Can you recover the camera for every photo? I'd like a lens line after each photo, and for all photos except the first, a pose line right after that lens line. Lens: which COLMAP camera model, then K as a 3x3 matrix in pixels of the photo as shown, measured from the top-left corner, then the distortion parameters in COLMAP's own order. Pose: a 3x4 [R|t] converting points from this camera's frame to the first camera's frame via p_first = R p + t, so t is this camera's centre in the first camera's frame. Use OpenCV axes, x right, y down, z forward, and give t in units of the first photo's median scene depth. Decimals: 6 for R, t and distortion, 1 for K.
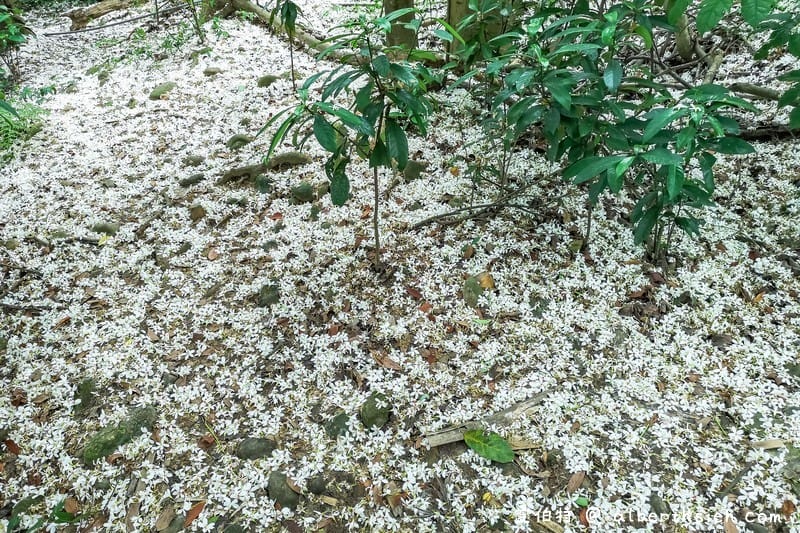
lens RADIAL K [[619.6, 0, 398.9], [0, 619.6, 266.5], [0, 0, 1]] dist [0.051118, -0.036614]
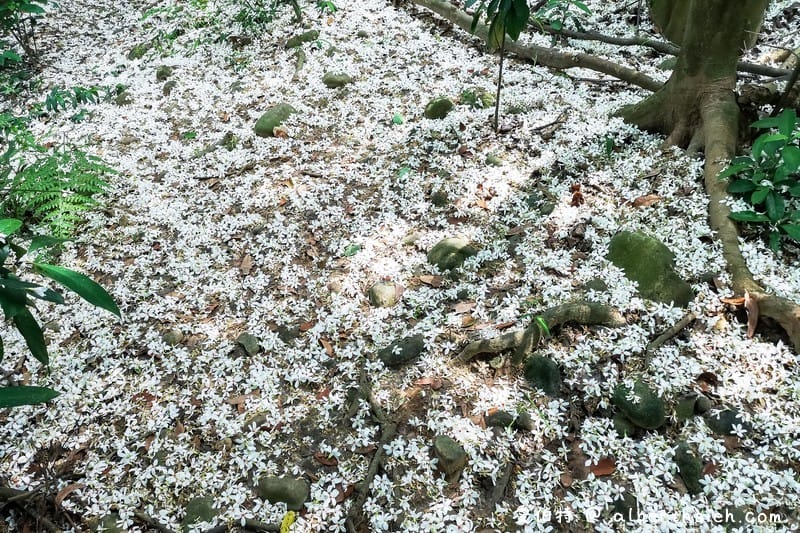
lens RADIAL K [[614.8, 0, 403.1], [0, 614.8, 267.5], [0, 0, 1]] dist [0.035827, -0.010568]
pose [[0.999980, -0.006359, 0.000731, -0.369975], [0.006207, 0.991211, 0.132143, -0.321656], [-0.001565, -0.132136, 0.991230, 0.510178]]
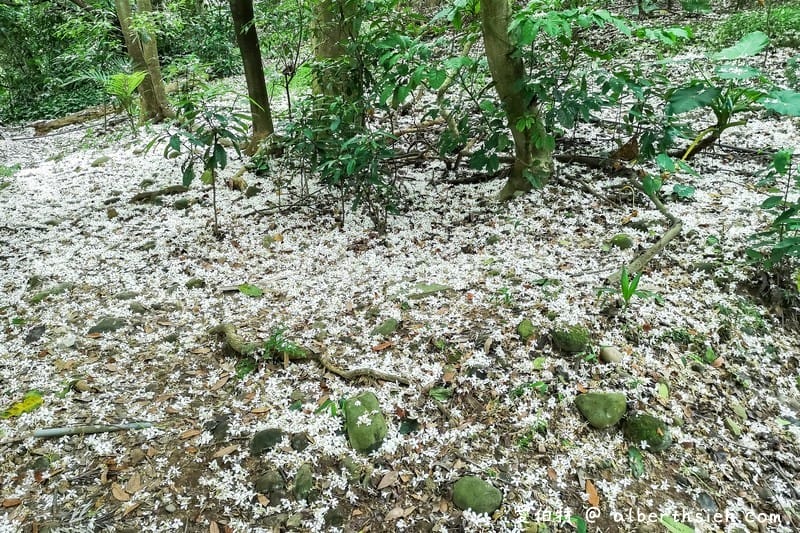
lens RADIAL K [[619.6, 0, 400.4], [0, 619.6, 263.9], [0, 0, 1]] dist [0.051118, -0.036614]
pose [[0.996941, -0.003514, 0.078085, 0.295583], [0.019748, 0.977903, -0.208125, 0.396917], [-0.075628, 0.209030, 0.974980, -0.613610]]
